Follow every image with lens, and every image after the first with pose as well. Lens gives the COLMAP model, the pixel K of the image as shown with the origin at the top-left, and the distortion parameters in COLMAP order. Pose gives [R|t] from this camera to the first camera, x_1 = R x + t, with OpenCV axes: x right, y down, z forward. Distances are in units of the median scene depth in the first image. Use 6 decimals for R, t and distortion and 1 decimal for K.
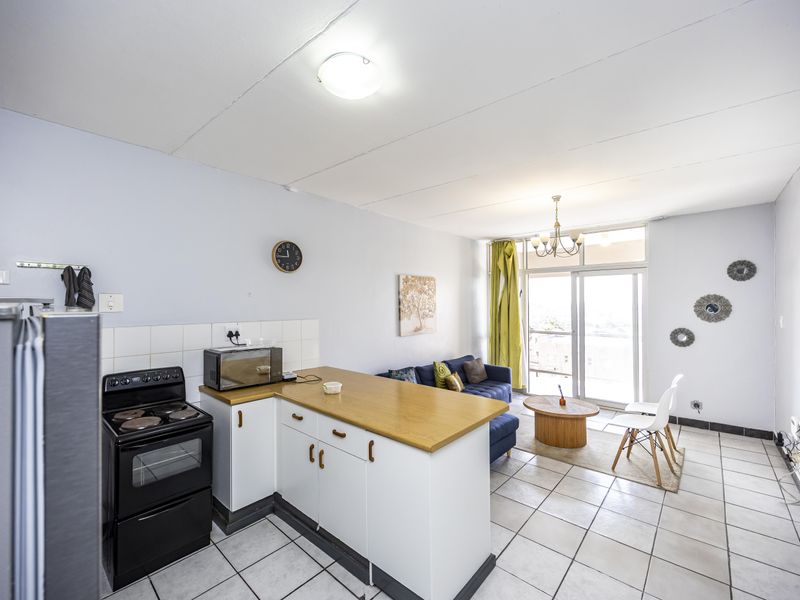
lens RADIAL K [[344.6, 0, 404.7], [0, 344.6, 301.2], [0, 0, 1]] dist [-0.002915, -0.000117]
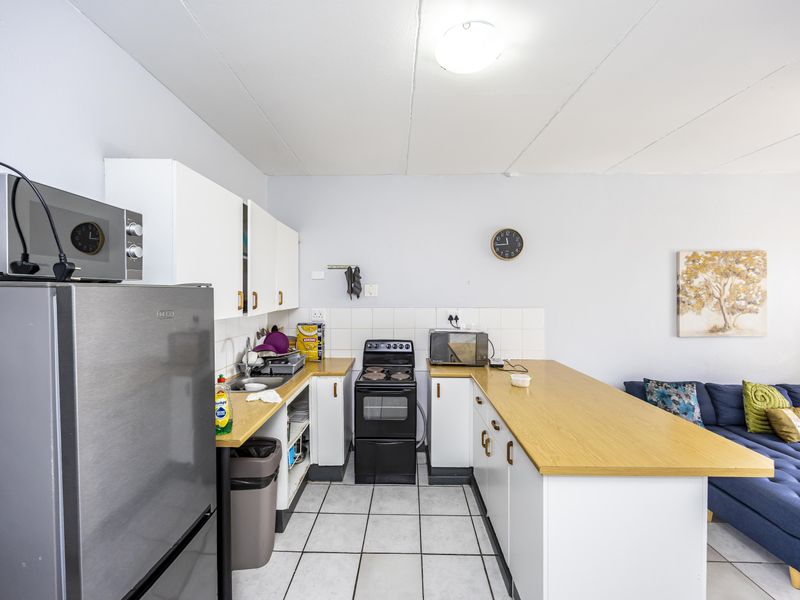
lens RADIAL K [[344.6, 0, 398.2], [0, 344.6, 301.8], [0, 0, 1]] dist [-0.002915, -0.000117]
pose [[0.633257, 0.020783, -0.773663, 0.238460], [0.003370, 0.999556, 0.029609, 0.006925], [0.773935, -0.021357, 0.632905, 0.123582]]
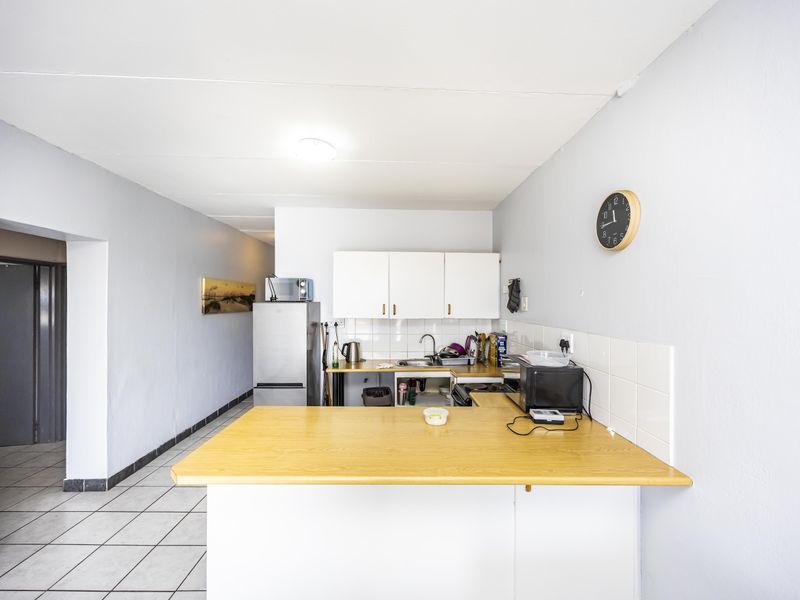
lens RADIAL K [[344.6, 0, 400.0], [0, 344.6, 303.8], [0, 0, 1]] dist [-0.002915, -0.000117]
pose [[-0.749044, -0.001083, -0.662519, 0.281870], [-0.002966, 0.999994, 0.001719, 0.001896], [0.662514, 0.003253, -0.749043, 1.198871]]
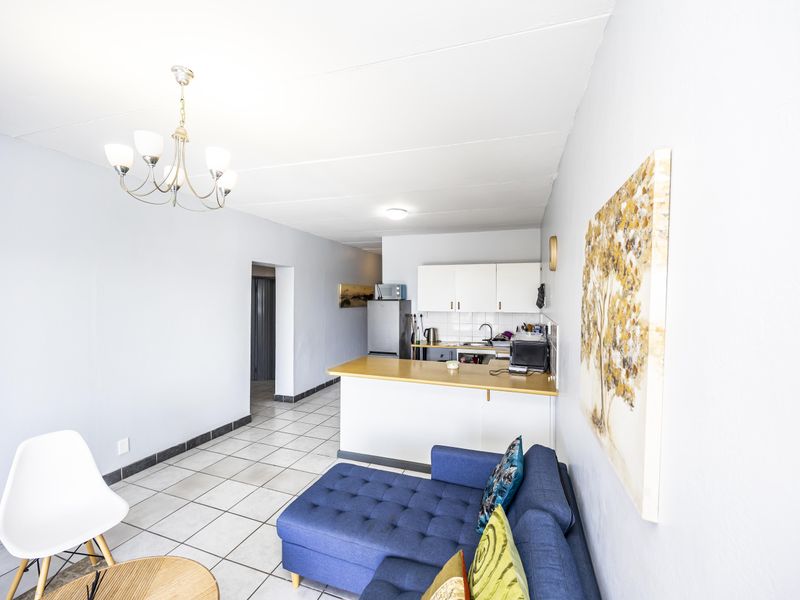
lens RADIAL K [[344.6, 0, 401.1], [0, 344.6, 301.7], [0, 0, 1]] dist [-0.002915, -0.000117]
pose [[-0.930384, -0.000516, -0.366585, 0.384176], [-0.003967, 0.999955, 0.008663, -0.007989], [0.366564, 0.009514, -0.930344, 1.735854]]
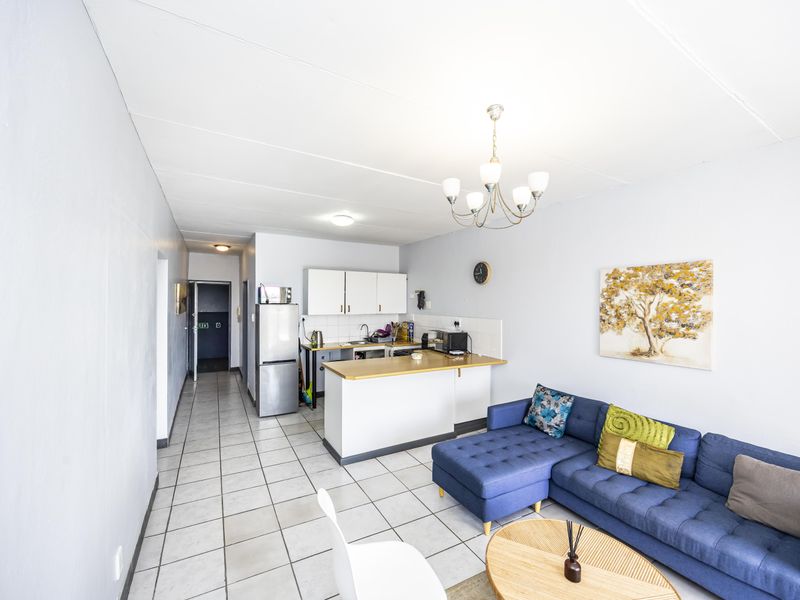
lens RADIAL K [[344.6, 0, 403.1], [0, 344.6, 303.3], [0, 0, 1]] dist [-0.002915, -0.000117]
pose [[-0.335668, 0.004456, -0.941970, 1.110593], [-0.001393, 0.999985, 0.005226, -0.013243], [0.941979, 0.003066, -0.335657, 1.187184]]
